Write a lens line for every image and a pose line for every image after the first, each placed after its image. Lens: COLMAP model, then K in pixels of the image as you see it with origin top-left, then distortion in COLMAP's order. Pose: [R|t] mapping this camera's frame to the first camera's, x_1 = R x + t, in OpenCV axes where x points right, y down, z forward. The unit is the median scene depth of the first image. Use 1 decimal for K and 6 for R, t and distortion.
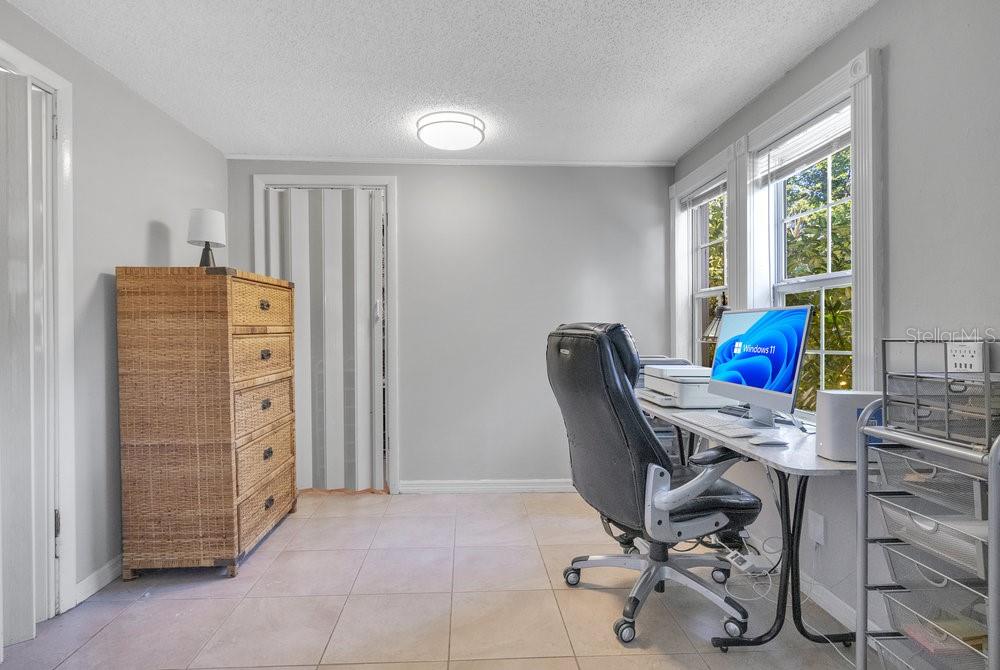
lens RADIAL K [[493.9, 0, 494.3], [0, 493.9, 336.5], [0, 0, 1]] dist [-0.026657, -0.000391]
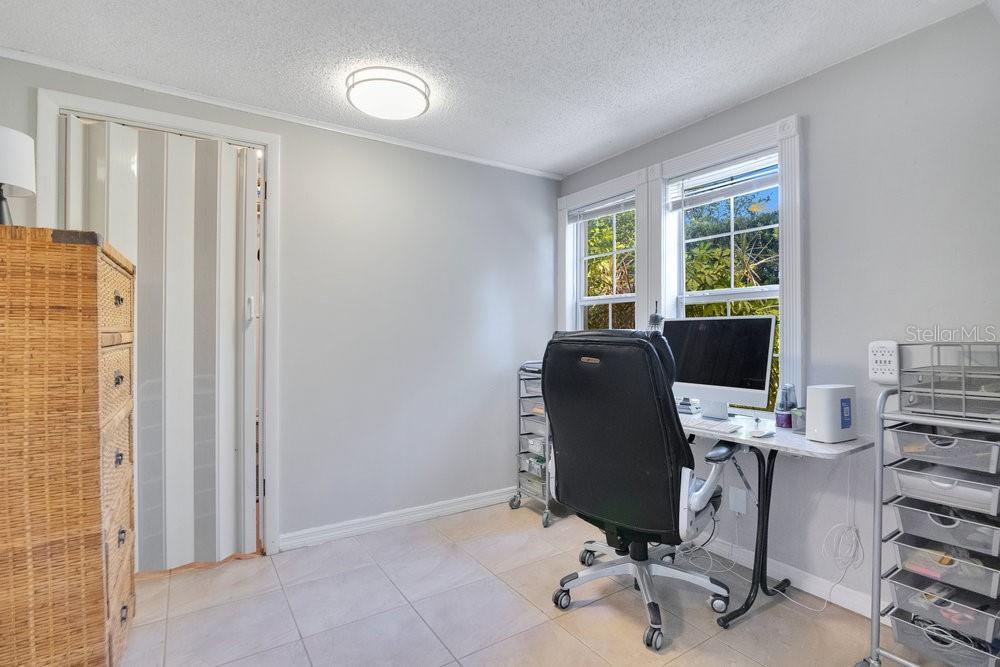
lens RADIAL K [[493.9, 0, 496.9], [0, 493.9, 332.1], [0, 0, 1]] dist [-0.026657, -0.000391]
pose [[0.853069, -0.000461, 0.521798, -0.382269], [0.008859, 0.999868, -0.013600, -0.009119], [-0.521723, 0.016224, 0.852960, 0.223197]]
